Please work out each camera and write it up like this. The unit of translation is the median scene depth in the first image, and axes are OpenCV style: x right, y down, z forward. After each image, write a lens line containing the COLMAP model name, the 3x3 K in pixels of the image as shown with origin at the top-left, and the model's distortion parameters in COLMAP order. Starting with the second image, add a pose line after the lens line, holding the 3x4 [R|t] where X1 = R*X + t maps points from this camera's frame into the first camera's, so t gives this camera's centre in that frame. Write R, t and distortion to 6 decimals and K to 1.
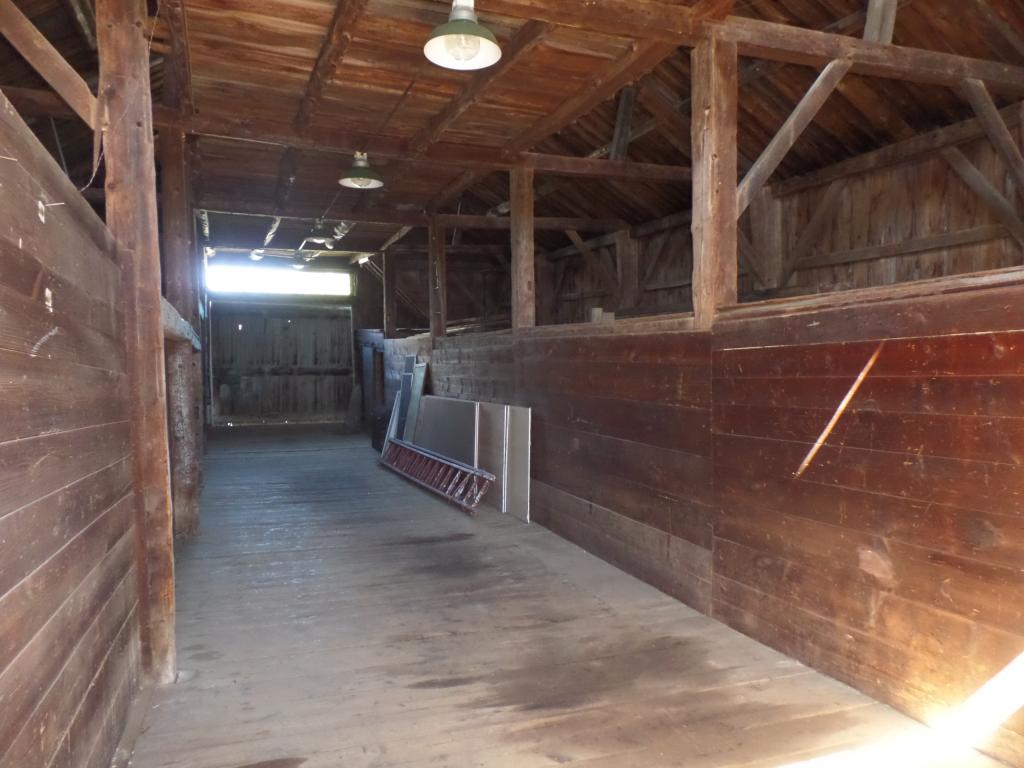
lens RADIAL K [[701.9, 0, 512.0], [0, 701.9, 384.0], [0, 0, 1]] dist [-0.023963, 0.002926]
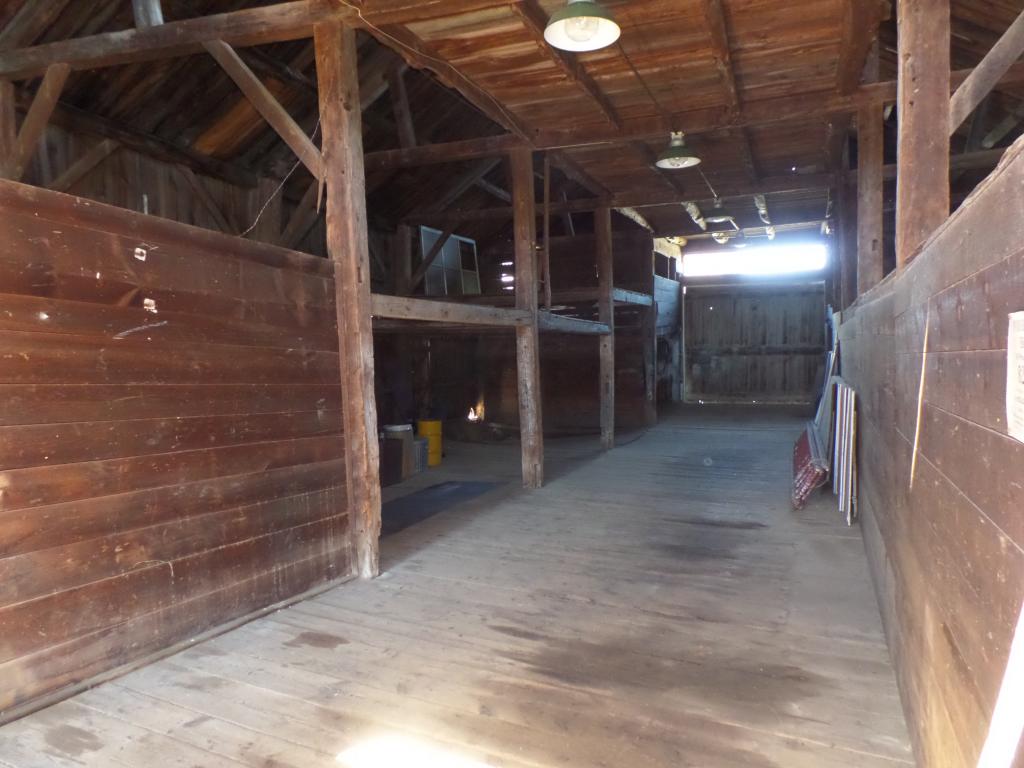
lens RADIAL K [[701.9, 0, 512.0], [0, 701.9, 384.0], [0, 0, 1]] dist [-0.023963, 0.002926]
pose [[0.712049, 0.025992, -0.701648, 0.503972], [-0.006566, 0.999517, 0.030363, 0.003370], [0.702099, -0.017013, 0.711876, 0.167459]]
